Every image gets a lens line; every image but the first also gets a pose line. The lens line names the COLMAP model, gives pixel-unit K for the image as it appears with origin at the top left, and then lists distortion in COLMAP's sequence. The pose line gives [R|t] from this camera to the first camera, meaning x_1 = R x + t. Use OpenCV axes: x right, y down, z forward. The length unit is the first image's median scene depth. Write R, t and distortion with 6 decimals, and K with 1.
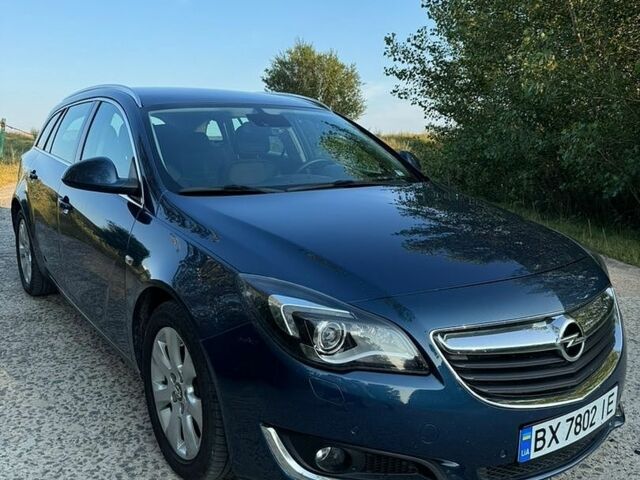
lens RADIAL K [[616.5, 0, 327.6], [0, 616.5, 241.5], [0, 0, 1]] dist [0.130991, -0.276003]
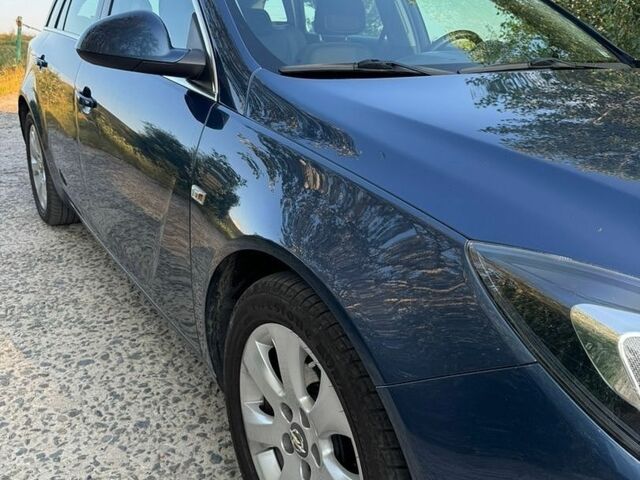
lens RADIAL K [[615.5, 0, 319.7], [0, 615.5, 247.0], [0, 0, 1]] dist [0.142080, -0.309890]
pose [[0.998665, 0.021064, -0.047158, -0.150642], [-0.014058, 0.989443, 0.144240, -0.004364], [0.049698, -0.143385, 0.988418, 0.368638]]
